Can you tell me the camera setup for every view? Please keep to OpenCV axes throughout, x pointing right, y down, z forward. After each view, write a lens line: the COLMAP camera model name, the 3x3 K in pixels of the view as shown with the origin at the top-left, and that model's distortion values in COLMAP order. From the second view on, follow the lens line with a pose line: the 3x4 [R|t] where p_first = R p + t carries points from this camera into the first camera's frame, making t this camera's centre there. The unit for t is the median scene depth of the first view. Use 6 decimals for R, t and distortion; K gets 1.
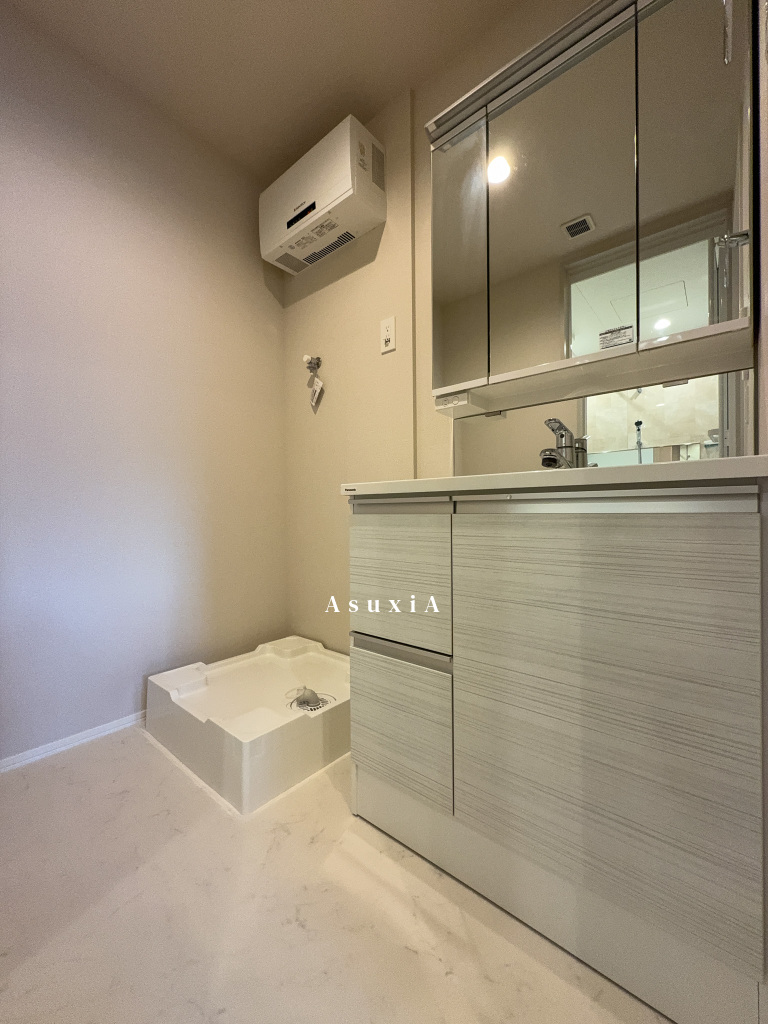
lens RADIAL K [[410.3, 0, 407.9], [0, 410.3, 509.6], [0, 0, 1]] dist [0.000386, -0.000077]
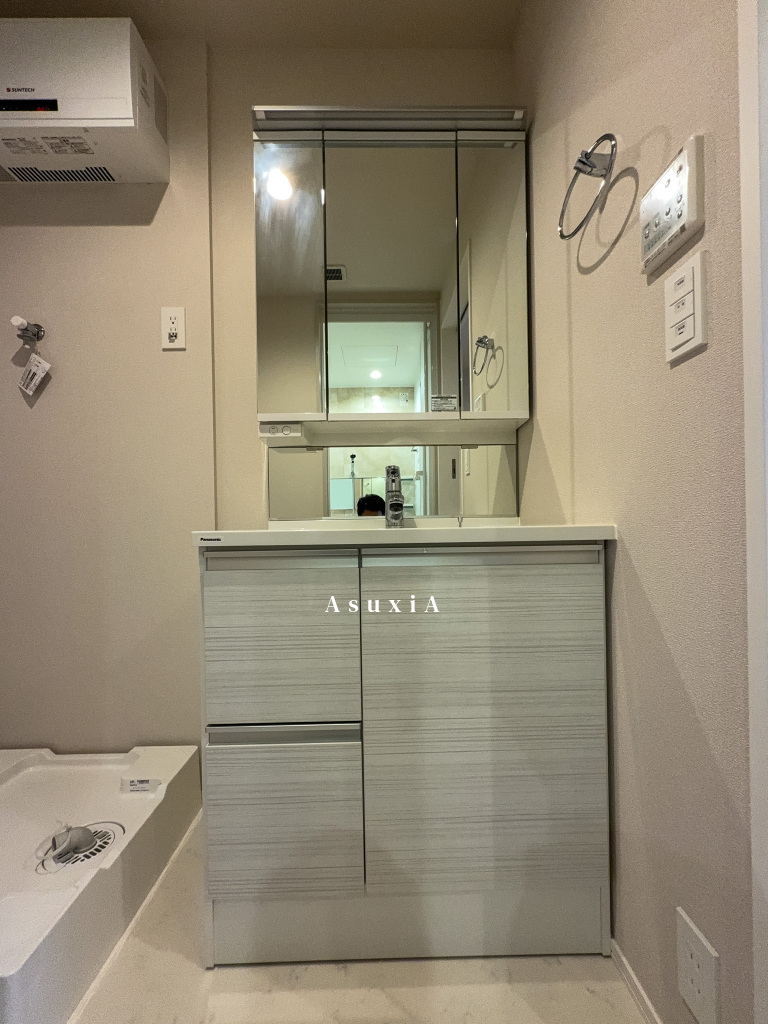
lens RADIAL K [[410.3, 0, 385.1], [0, 410.3, 520.5], [0, 0, 1]] dist [0.000386, -0.000077]
pose [[0.767849, 0.002546, 0.640626, -0.274724], [0.002391, 0.999974, -0.006840, -0.055921], [-0.640626, 0.006784, 0.767823, 0.153269]]
